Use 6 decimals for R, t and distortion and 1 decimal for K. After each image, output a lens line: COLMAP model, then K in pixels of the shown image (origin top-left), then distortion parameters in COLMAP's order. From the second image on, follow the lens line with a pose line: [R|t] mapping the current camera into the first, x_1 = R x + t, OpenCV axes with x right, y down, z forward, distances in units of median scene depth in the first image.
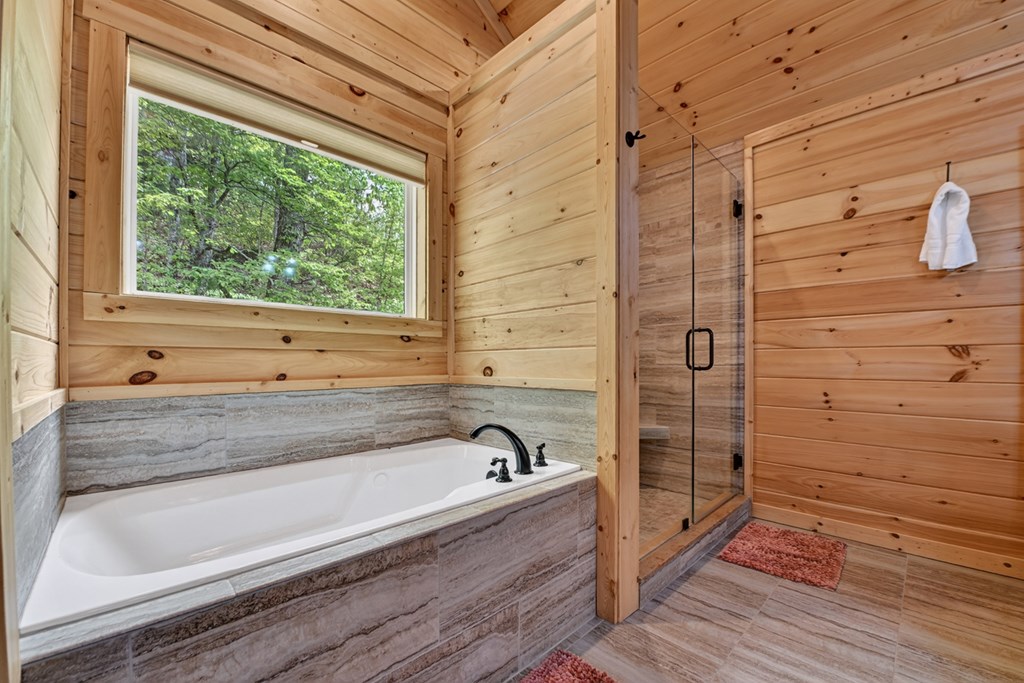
lens RADIAL K [[417.0, 0, 504.1], [0, 417.0, 361.6], [0, 0, 1]] dist [-0.011878, -0.000669]
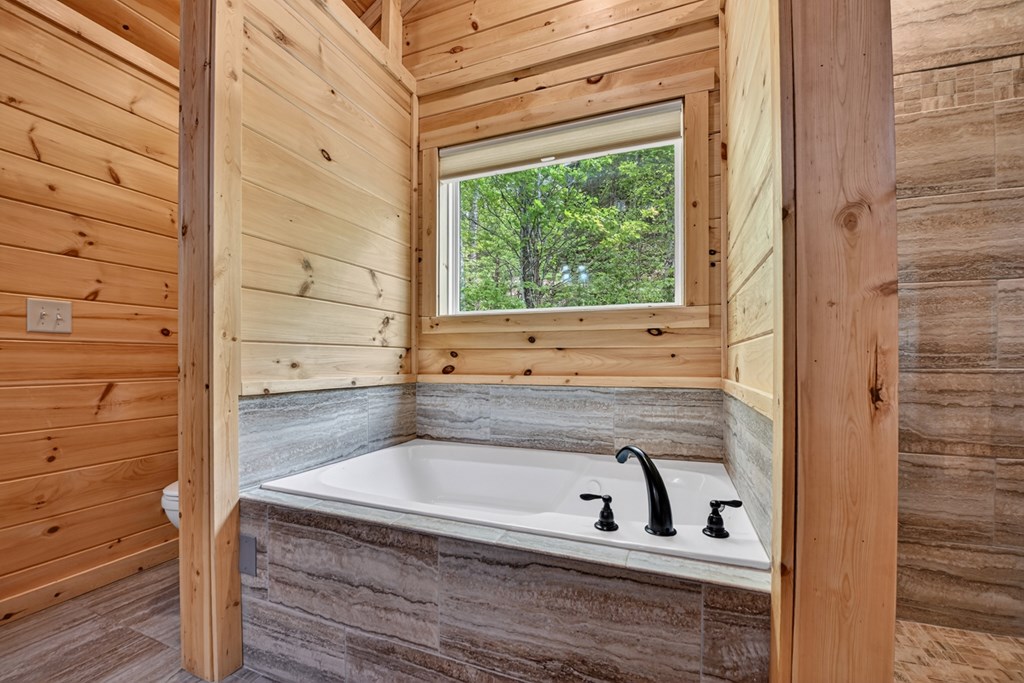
lens RADIAL K [[417.0, 0, 513.4], [0, 417.0, 356.5], [0, 0, 1]] dist [-0.011878, -0.000669]
pose [[0.416535, -0.002544, -0.909116, 0.546978], [-0.000522, 0.999995, -0.003037, -0.003964], [0.909120, 0.001739, 0.416531, 0.525520]]
